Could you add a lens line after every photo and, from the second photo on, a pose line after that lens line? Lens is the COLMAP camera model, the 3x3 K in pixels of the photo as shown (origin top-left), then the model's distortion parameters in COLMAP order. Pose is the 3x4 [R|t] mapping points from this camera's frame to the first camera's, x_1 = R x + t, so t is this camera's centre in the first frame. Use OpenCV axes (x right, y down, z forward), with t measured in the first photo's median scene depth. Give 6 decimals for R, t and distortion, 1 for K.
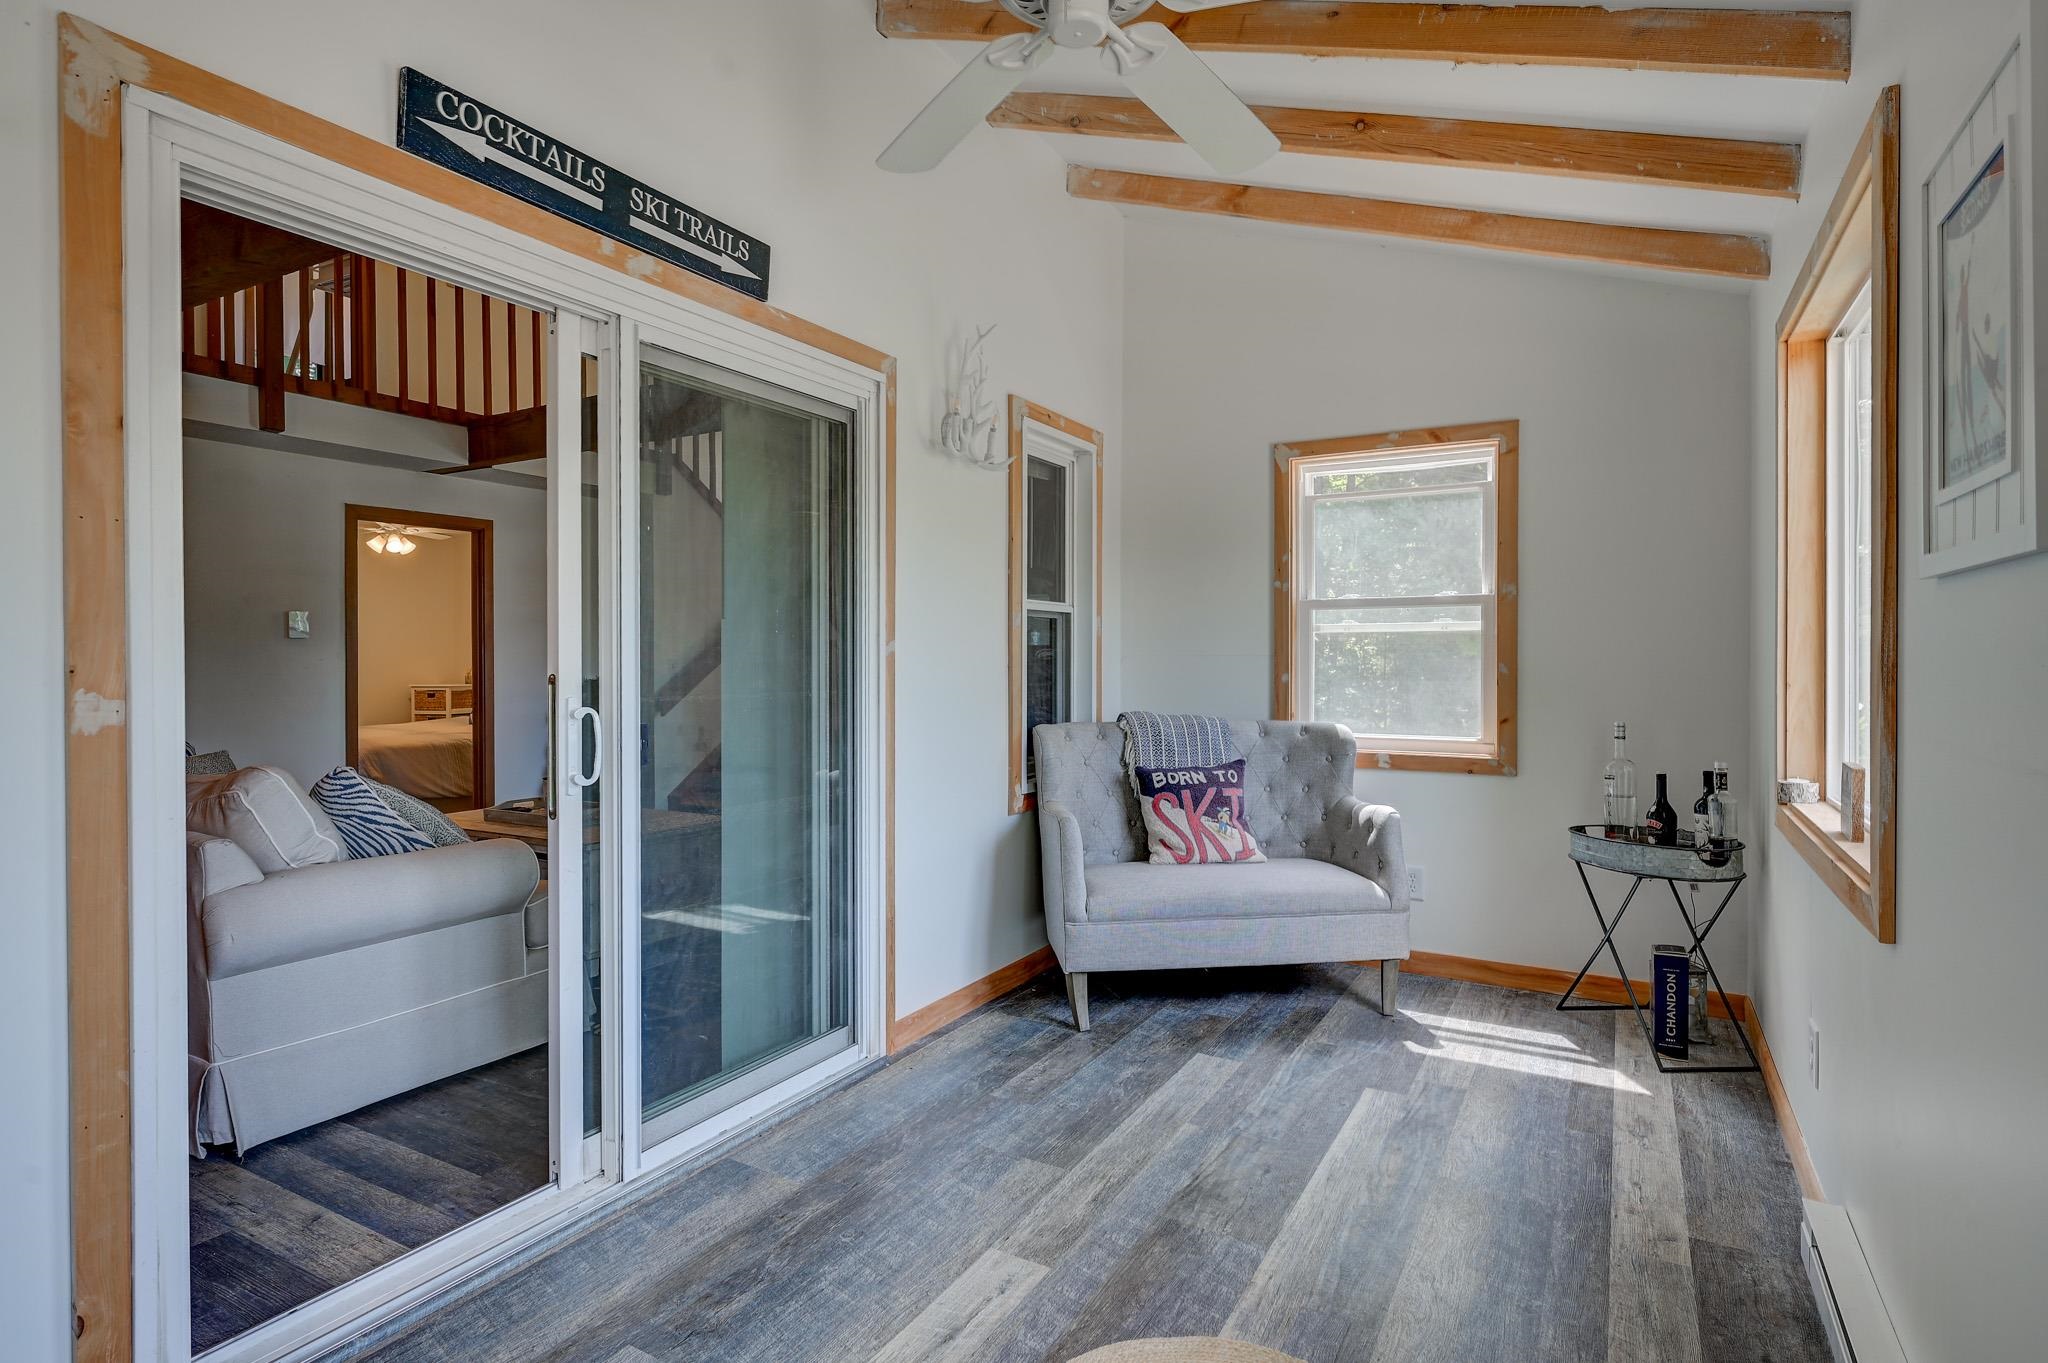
lens RADIAL K [[1015.2, 0, 1024.0], [0, 1015.2, 681.5], [0, 0, 1]] dist [-0.002142, 0.000054]
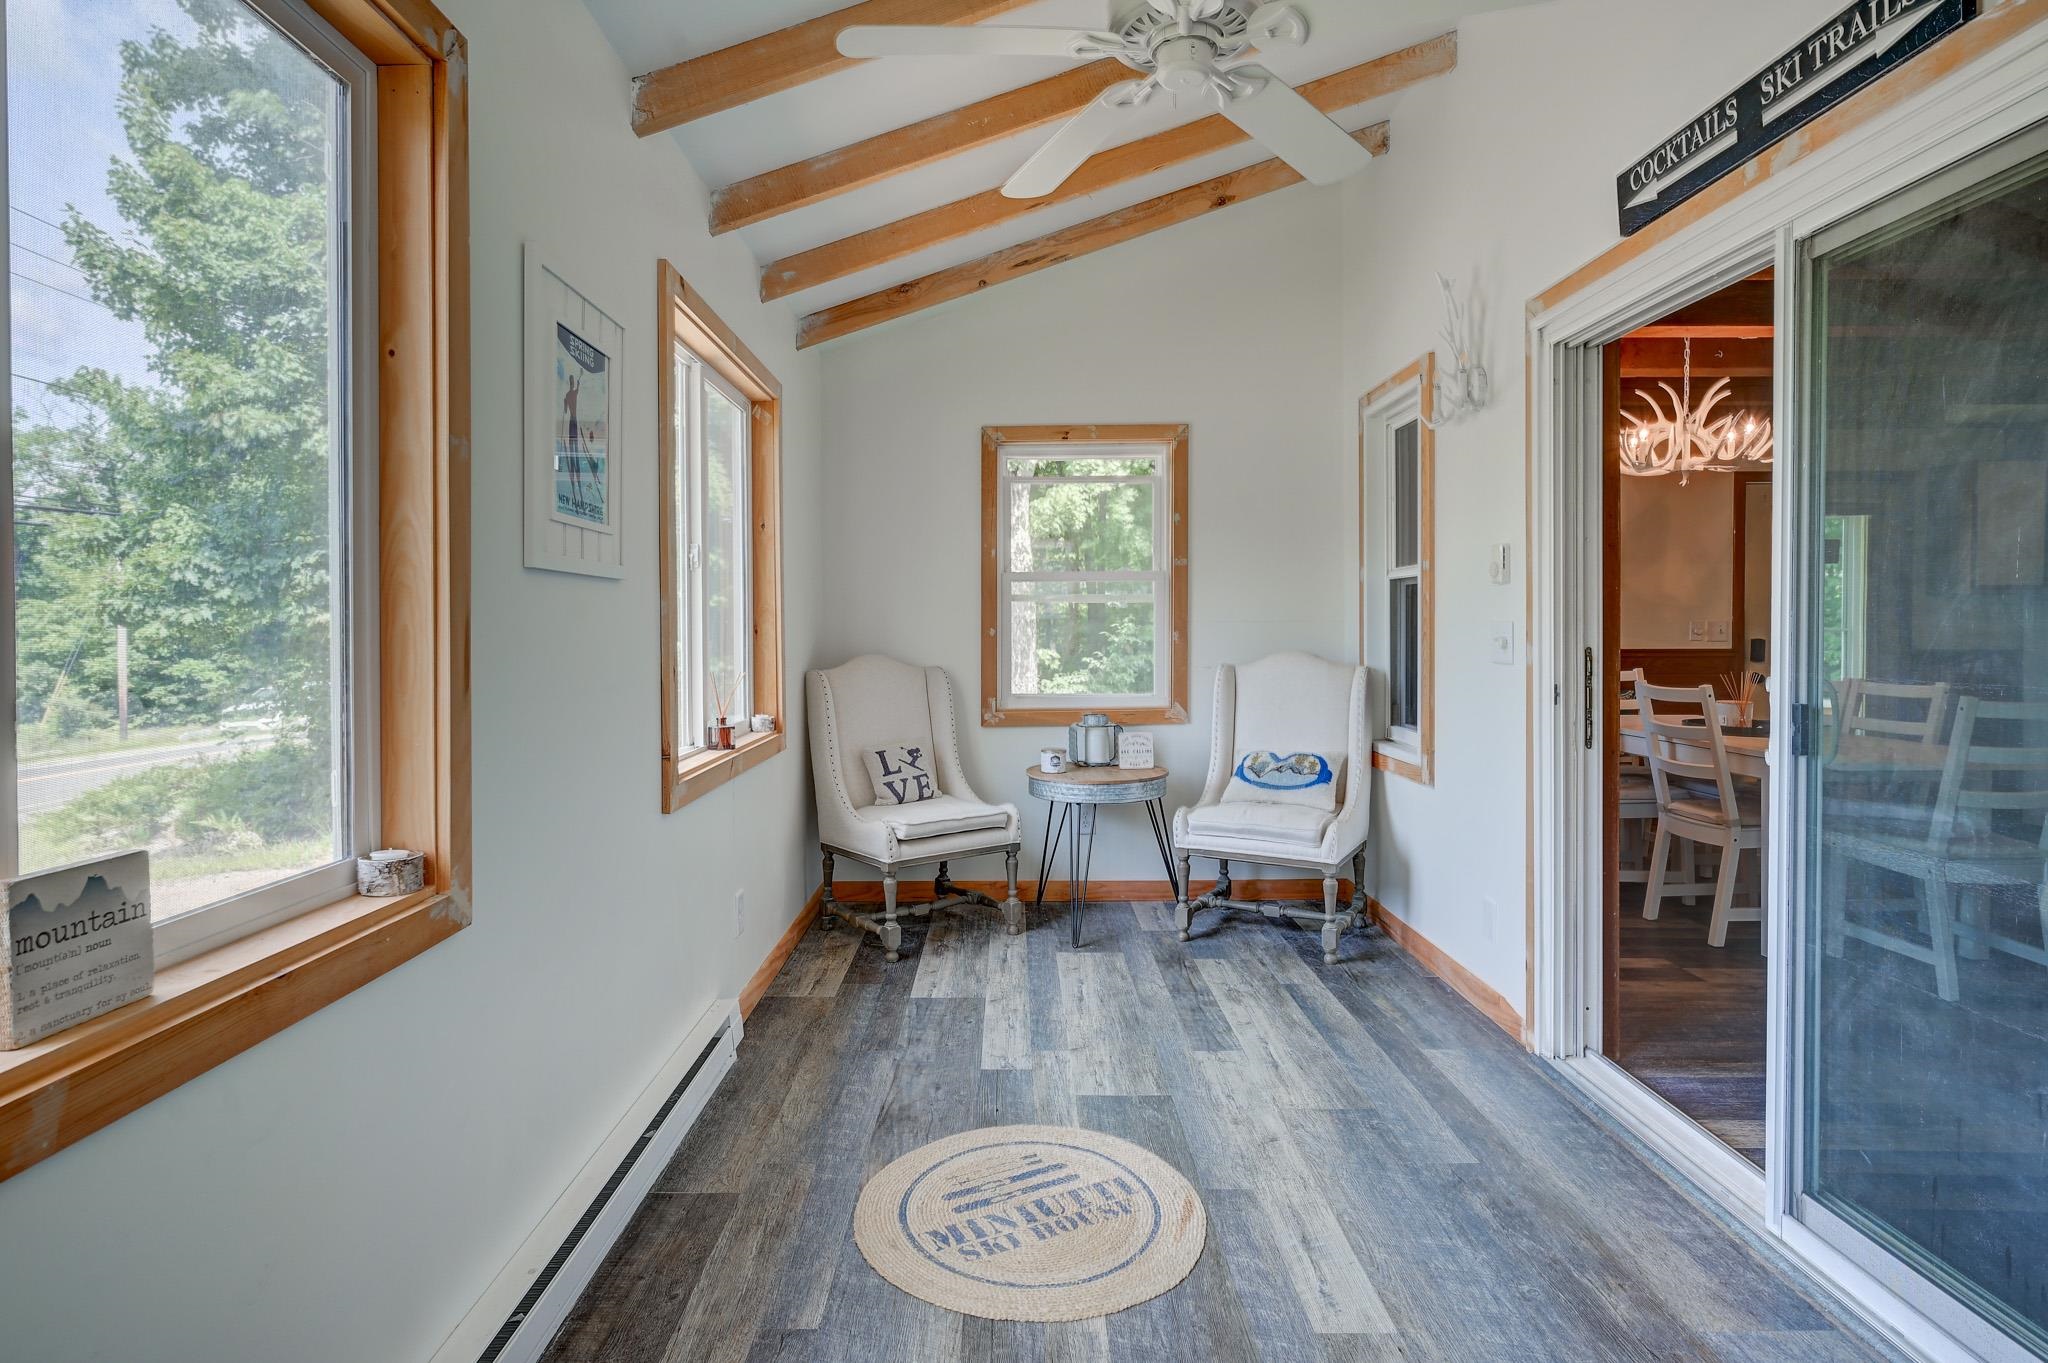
lens RADIAL K [[1049.5, 0, 1023.7], [0, 1049.5, 632.2], [0, 0, 1]] dist [-0.000788, -0.000085]
pose [[-0.855343, 0.006648, -0.518019, 0.666290], [-0.002815, 0.999843, 0.017479, -0.032028], [0.518054, 0.016409, -0.855190, 1.550285]]
